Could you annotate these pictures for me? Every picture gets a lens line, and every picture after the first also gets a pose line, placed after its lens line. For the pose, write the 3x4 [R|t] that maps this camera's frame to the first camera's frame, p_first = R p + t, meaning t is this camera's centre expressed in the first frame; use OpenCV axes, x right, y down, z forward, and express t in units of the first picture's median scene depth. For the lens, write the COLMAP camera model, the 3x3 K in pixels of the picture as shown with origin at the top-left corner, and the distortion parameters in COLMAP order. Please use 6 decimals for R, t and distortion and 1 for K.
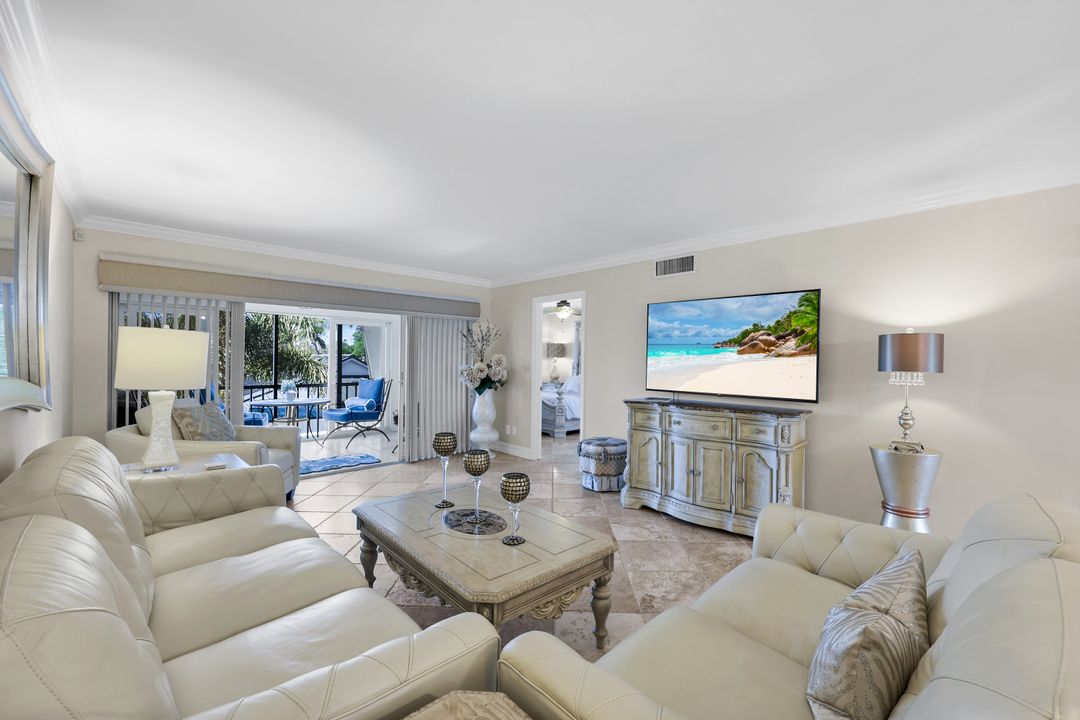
lens RADIAL K [[433.7, 0, 540.0], [0, 433.7, 360.0], [0, 0, 1]] dist [-0.000929, -0.000011]
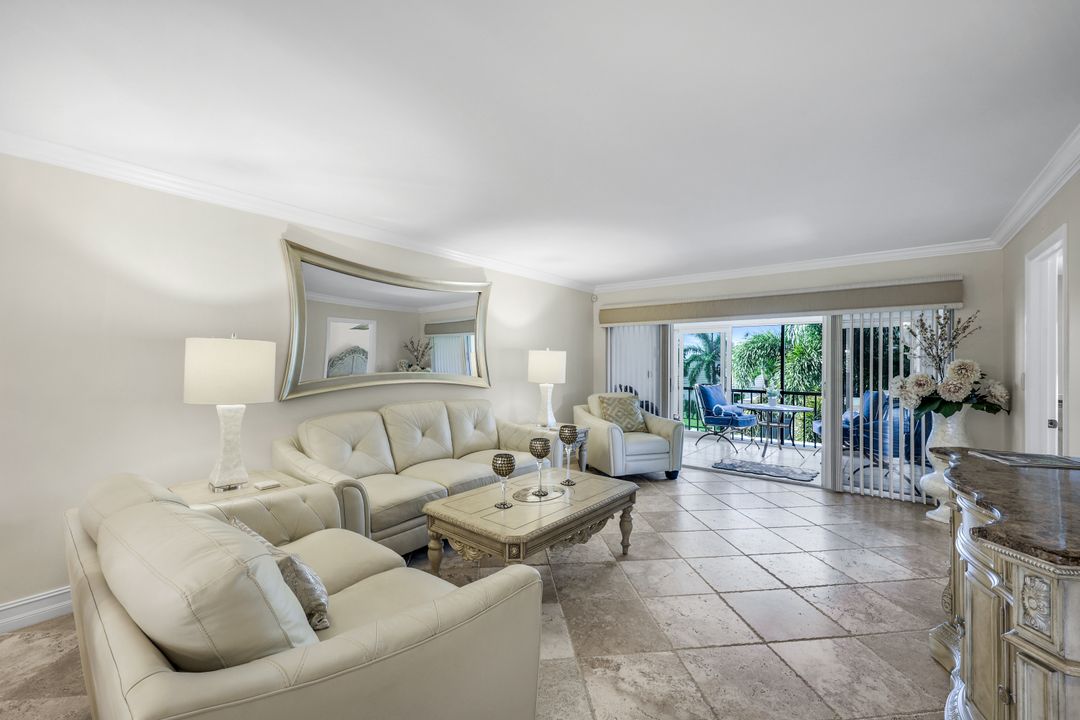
lens RADIAL K [[433.7, 0, 540.0], [0, 433.7, 360.0], [0, 0, 1]] dist [-0.000929, -0.000011]
pose [[0.150339, -0.015624, -0.988511, 0.481730], [-0.007652, 0.999827, -0.016967, 0.003875], [0.988605, 0.010115, 0.150193, 0.351437]]
